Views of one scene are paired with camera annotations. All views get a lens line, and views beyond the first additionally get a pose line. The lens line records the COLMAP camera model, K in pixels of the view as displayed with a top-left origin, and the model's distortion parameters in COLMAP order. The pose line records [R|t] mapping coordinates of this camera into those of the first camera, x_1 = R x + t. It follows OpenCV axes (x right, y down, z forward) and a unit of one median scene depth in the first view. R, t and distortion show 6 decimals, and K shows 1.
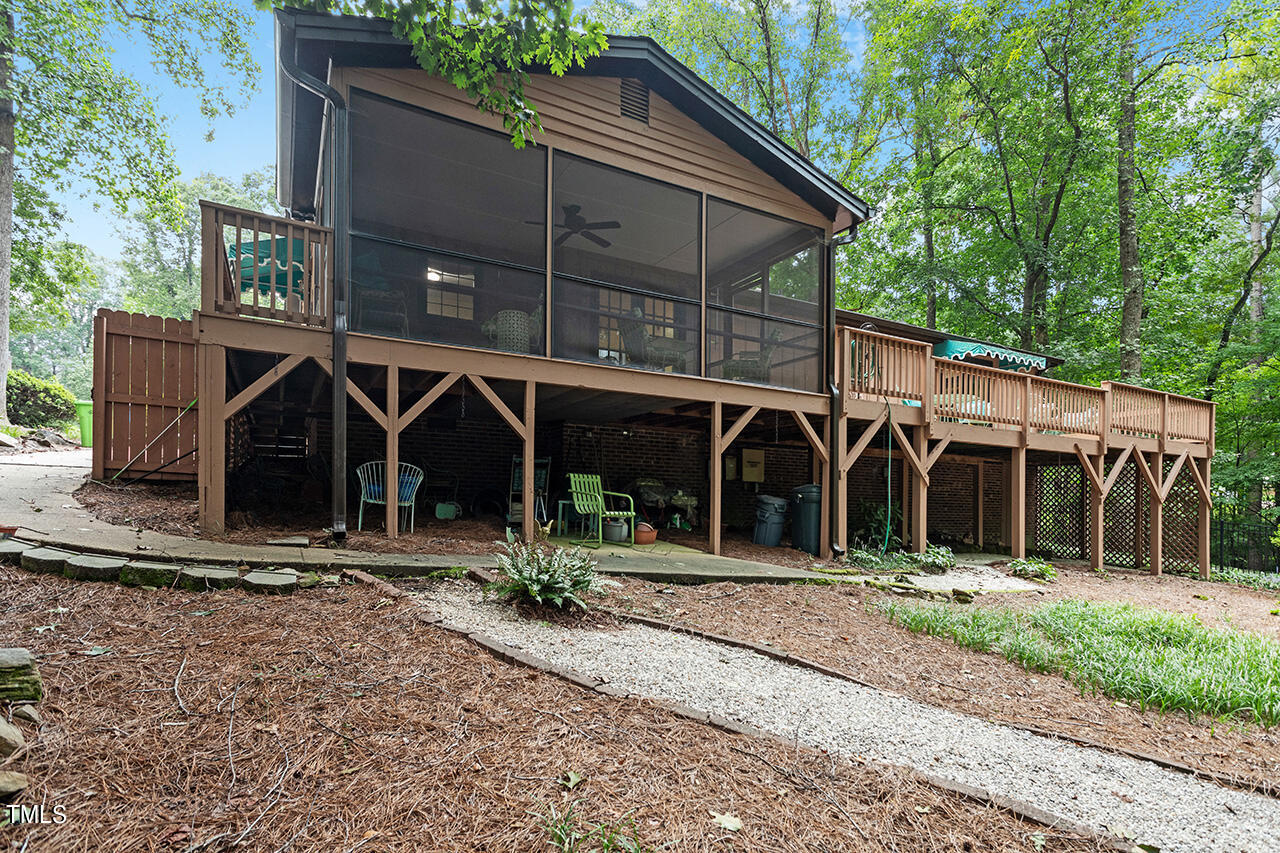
lens RADIAL K [[625.8, 0, 640.5], [0, 625.8, 427.1], [0, 0, 1]] dist [0.004966, 0.003007]
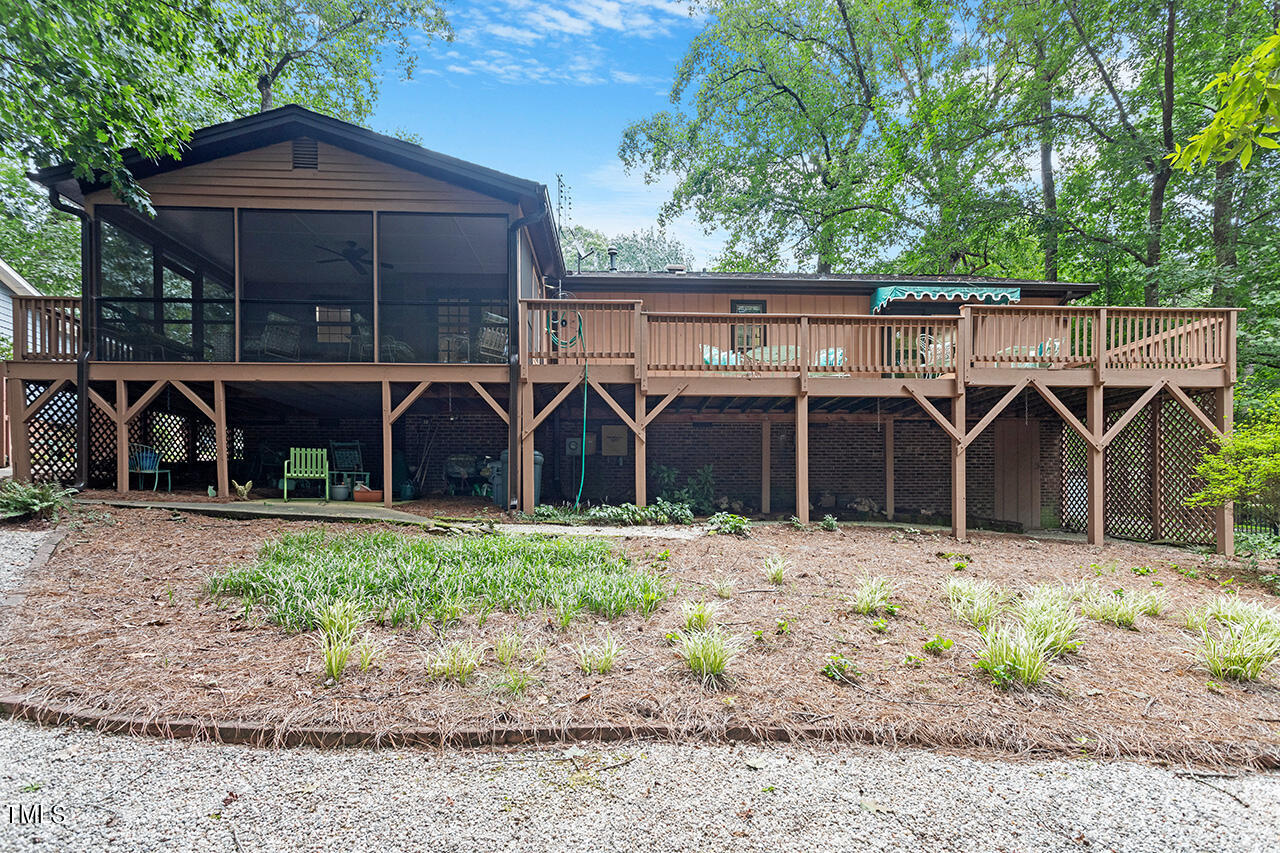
lens RADIAL K [[625.8, 0, 642.3], [0, 625.8, 427.3], [0, 0, 1]] dist [0.004966, 0.003007]
pose [[0.903015, -0.078493, -0.422377, 0.970482], [0.074359, 0.996885, -0.026284, 0.105436], [0.423124, -0.007673, 0.906039, 0.110470]]
